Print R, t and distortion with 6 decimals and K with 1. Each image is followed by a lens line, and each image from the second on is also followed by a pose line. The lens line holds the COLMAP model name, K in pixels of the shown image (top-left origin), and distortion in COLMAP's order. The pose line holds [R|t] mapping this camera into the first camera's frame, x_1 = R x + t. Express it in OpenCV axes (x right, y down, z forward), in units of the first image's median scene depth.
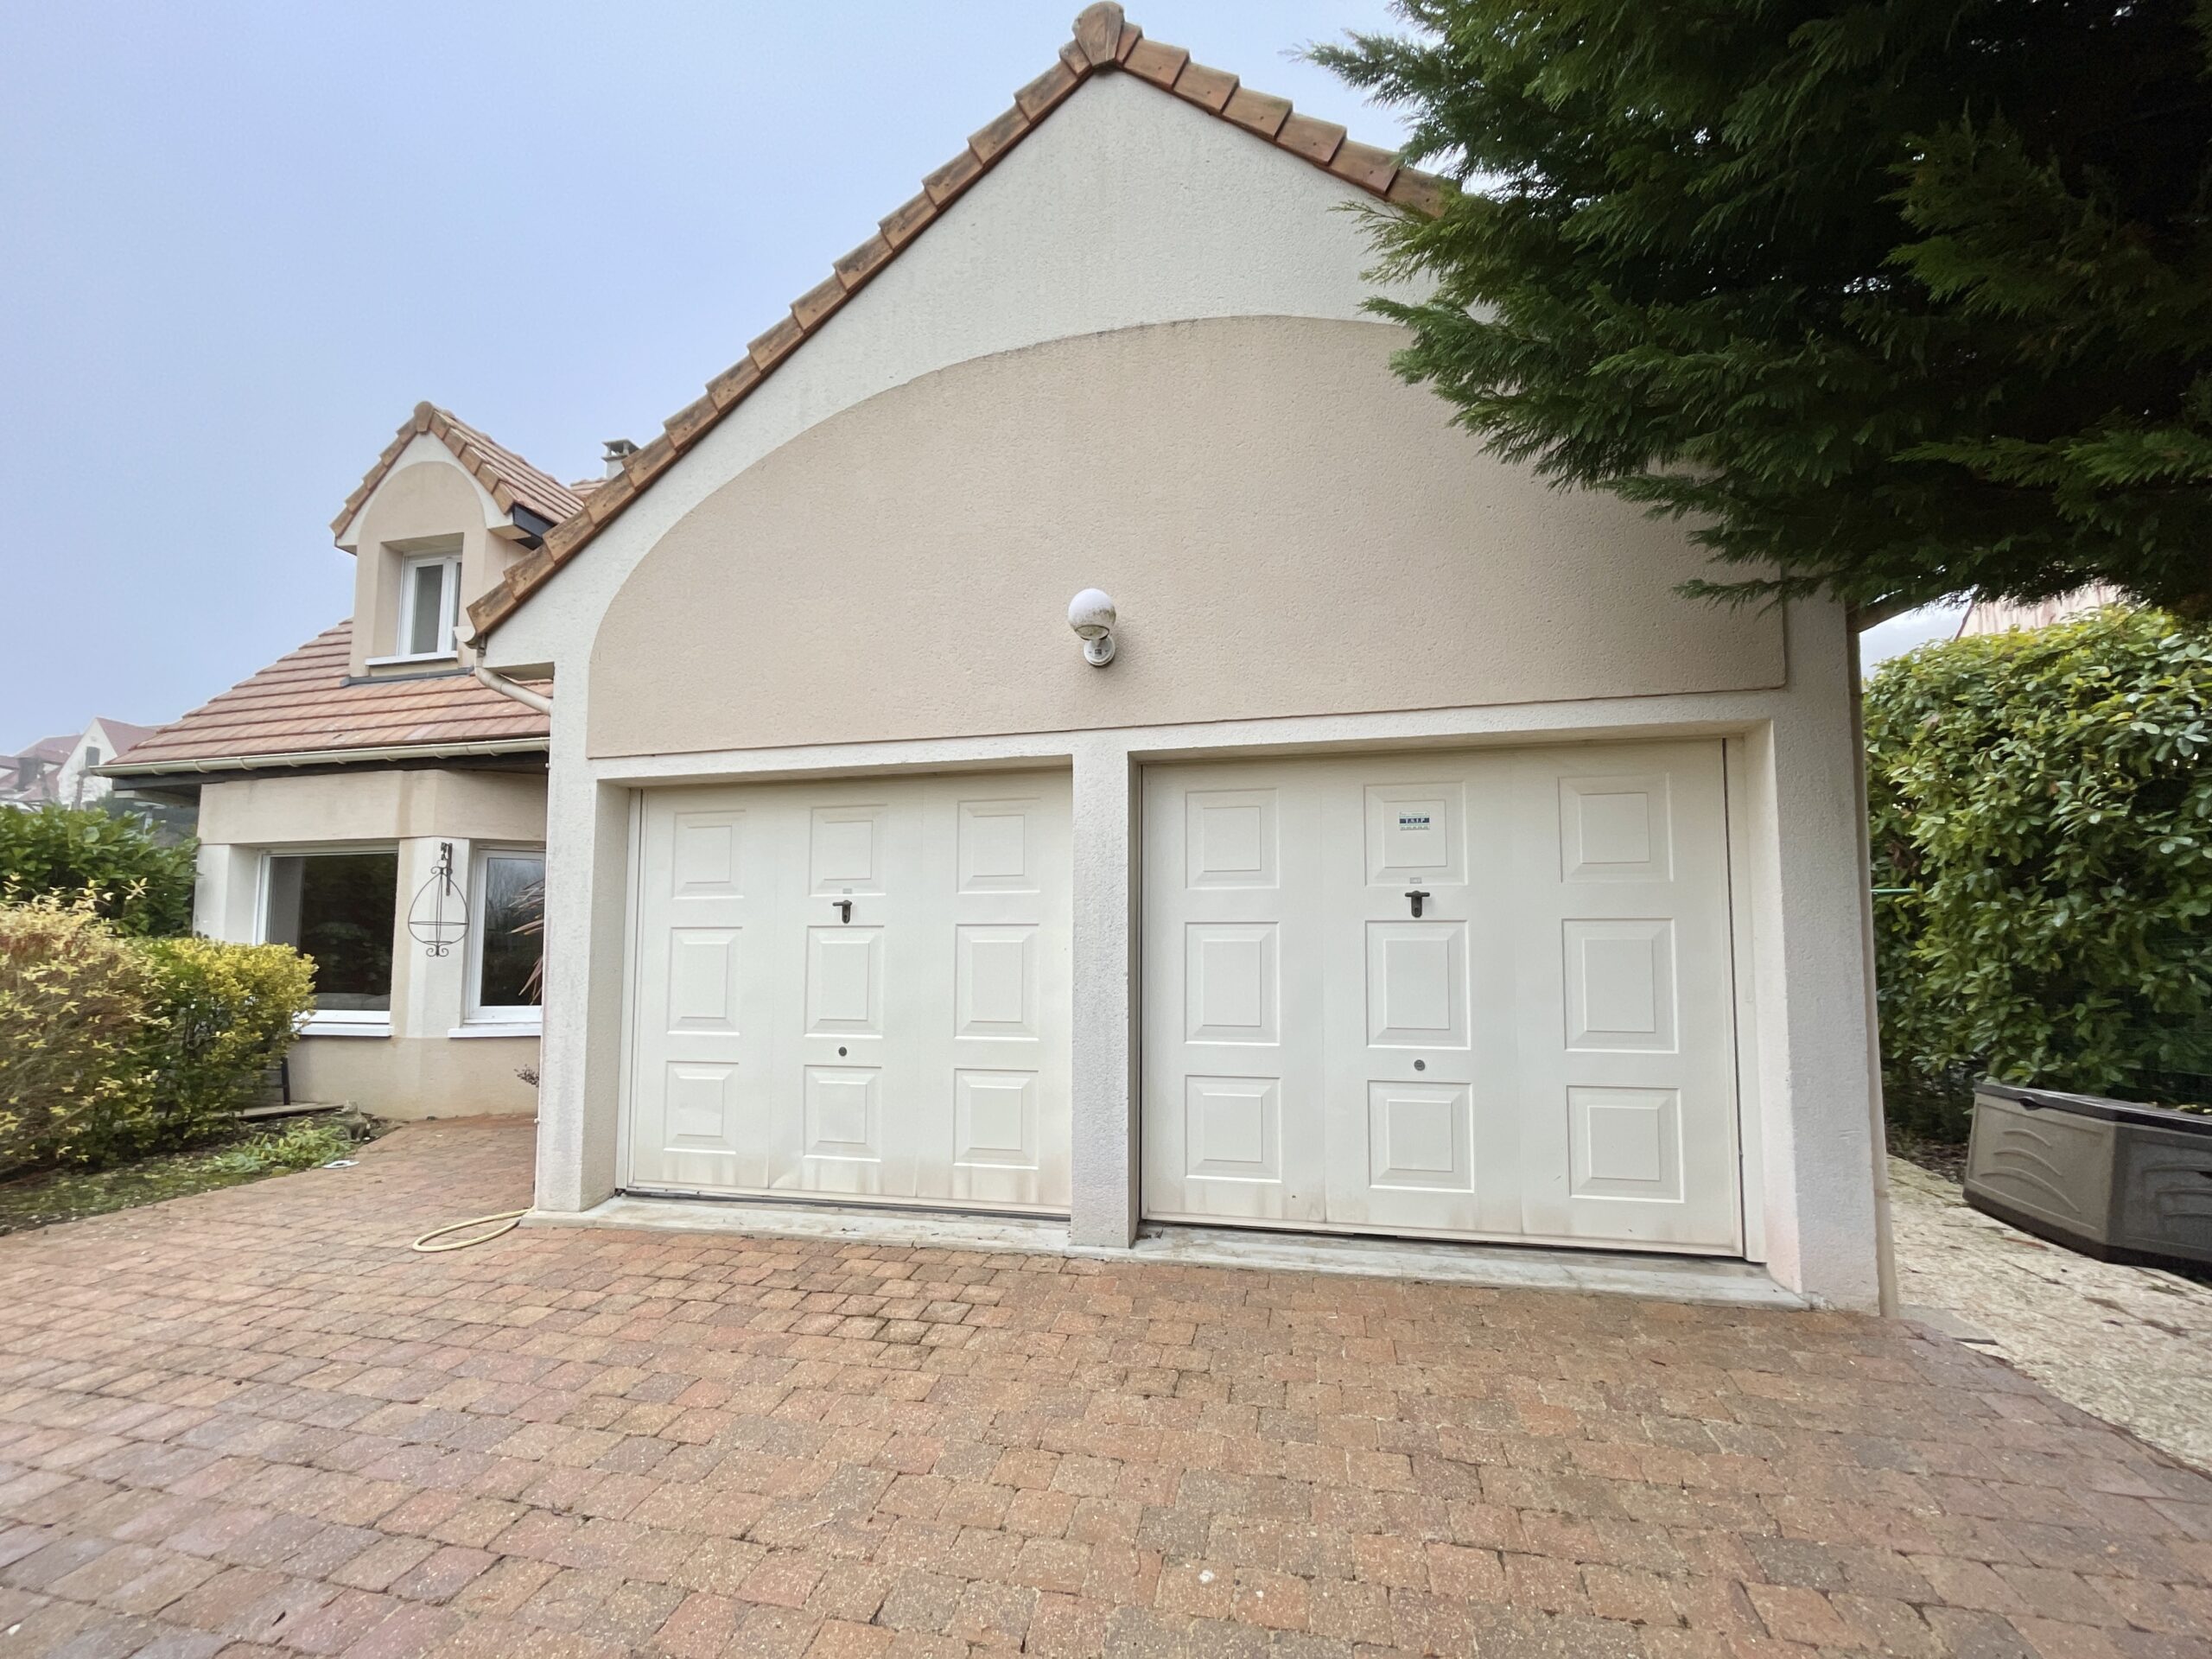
lens RADIAL K [[967.1, 0, 1107.6], [0, 967.1, 881.0], [0, 0, 1]] dist [0.000012, -0.000004]
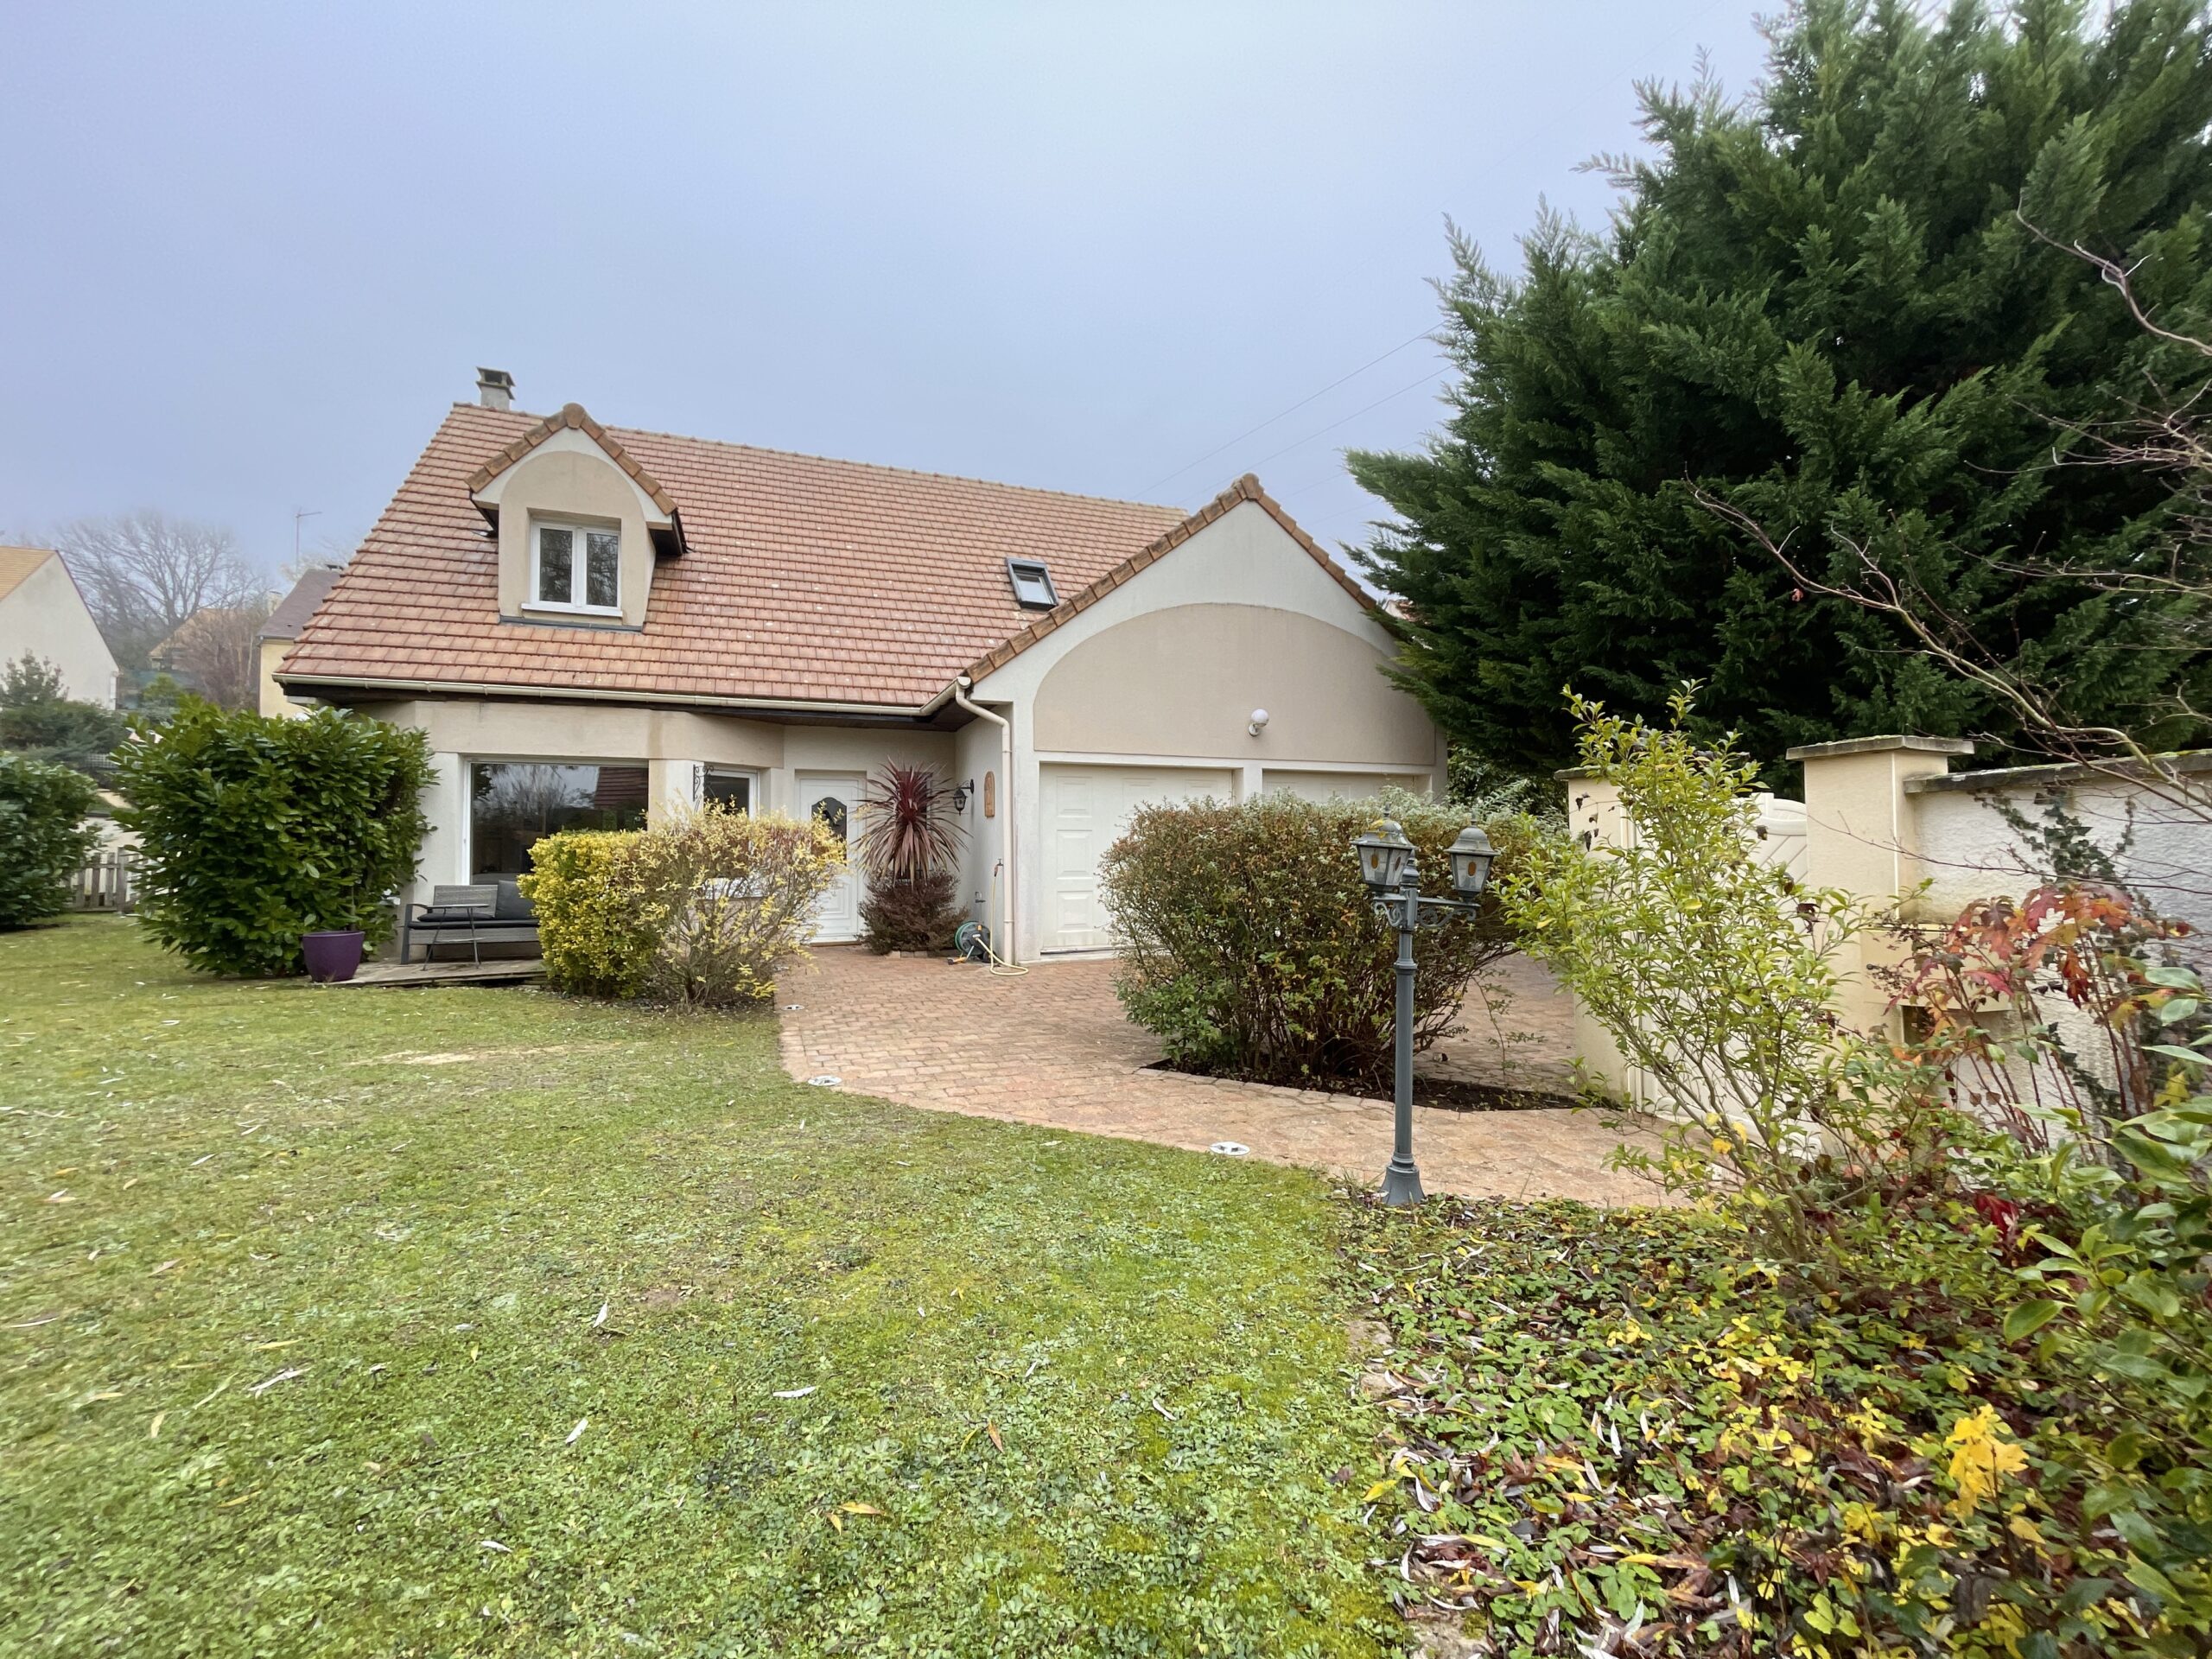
lens RADIAL K [[893.2, 0, 1106.0], [0, 893.2, 829.5], [0, 0, 1]] dist [-0.000379, -0.000032]
pose [[0.823788, 0.012494, 0.566760, -1.517866], [-0.043351, 0.998218, 0.041006, -0.039543], [-0.565238, -0.058349, 0.822862, -0.721058]]
